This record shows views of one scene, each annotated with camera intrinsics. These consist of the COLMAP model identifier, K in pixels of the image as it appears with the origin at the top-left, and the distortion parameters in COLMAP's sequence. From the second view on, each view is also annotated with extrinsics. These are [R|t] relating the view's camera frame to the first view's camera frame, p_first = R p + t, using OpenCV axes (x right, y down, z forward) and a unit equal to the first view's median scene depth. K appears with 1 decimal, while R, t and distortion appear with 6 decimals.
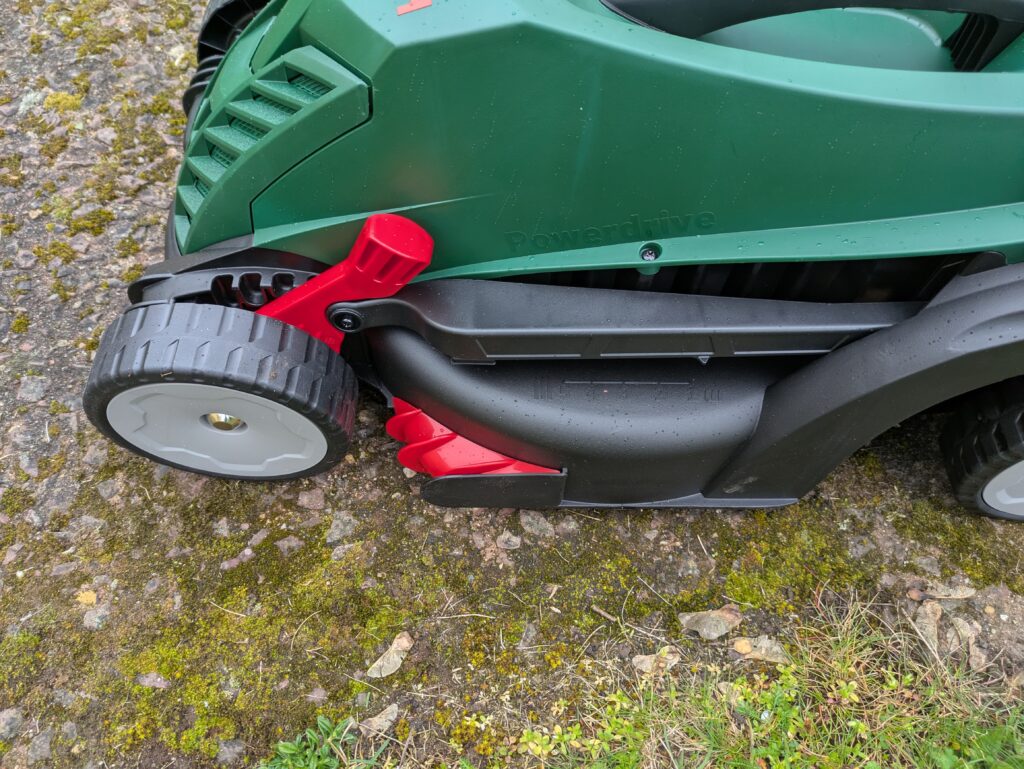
lens RADIAL K [[757.0, 0, 504.4], [0, 757.0, 388.5], [0, 0, 1]] dist [0.043658, -0.039196]
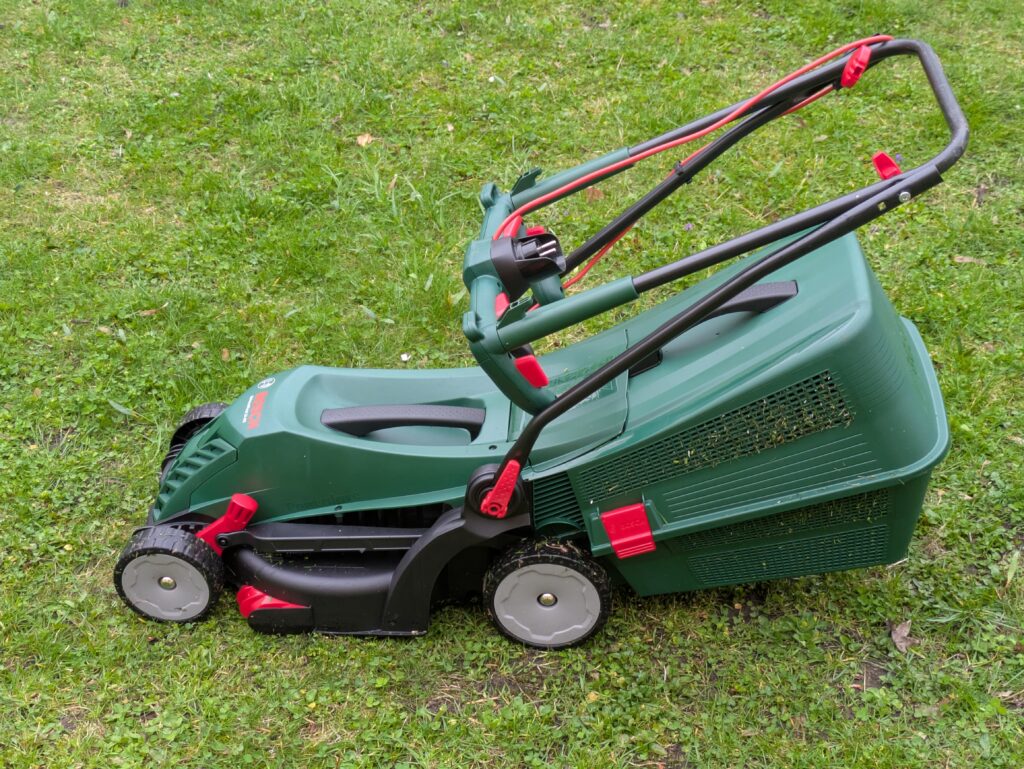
lens RADIAL K [[1559.8, 0, 513.1], [0, 1559.8, 387.1], [0, 0, 1]] dist [0.075280, 0.000000]
pose [[0.996690, -0.005397, -0.081118, 1.035135], [-0.031559, 0.893862, -0.447231, 1.544118], [0.074922, 0.448311, 0.890733, -3.316848]]
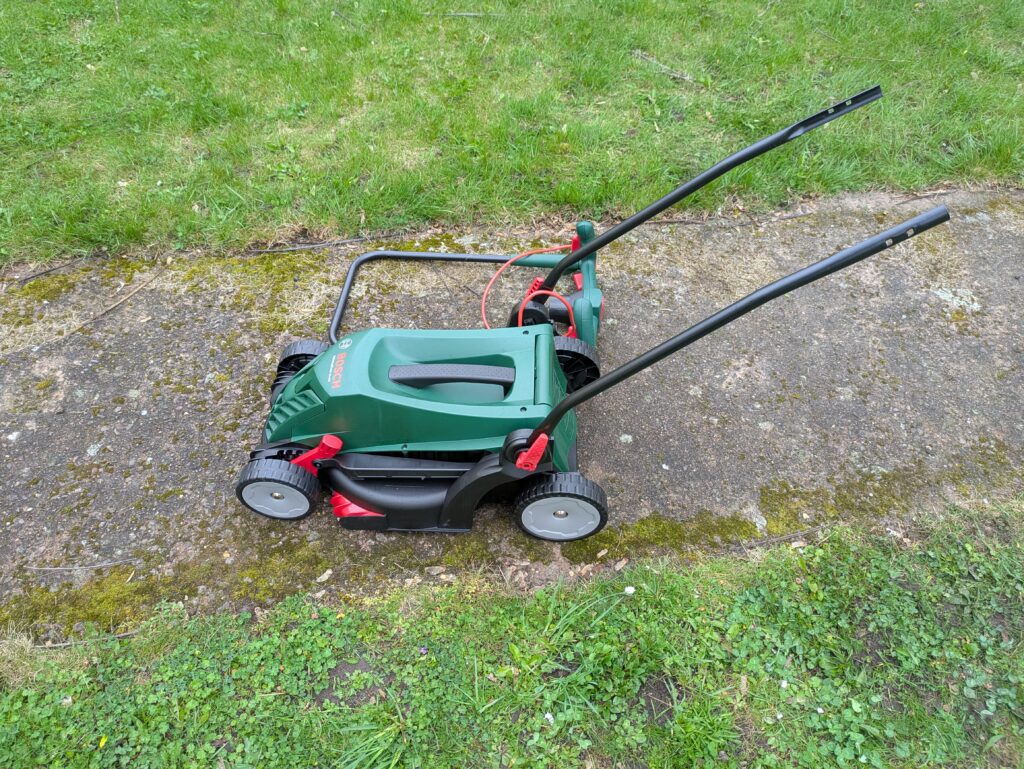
lens RADIAL K [[757.0, 0, 520.9], [0, 757.0, 393.7], [0, 0, 1]] dist [0.043658, -0.039196]
pose [[0.999541, 0.019330, -0.023326, 0.671283], [-0.023424, 0.981414, -0.190468, 0.192818], [0.019210, 0.190927, 0.981416, -2.046492]]
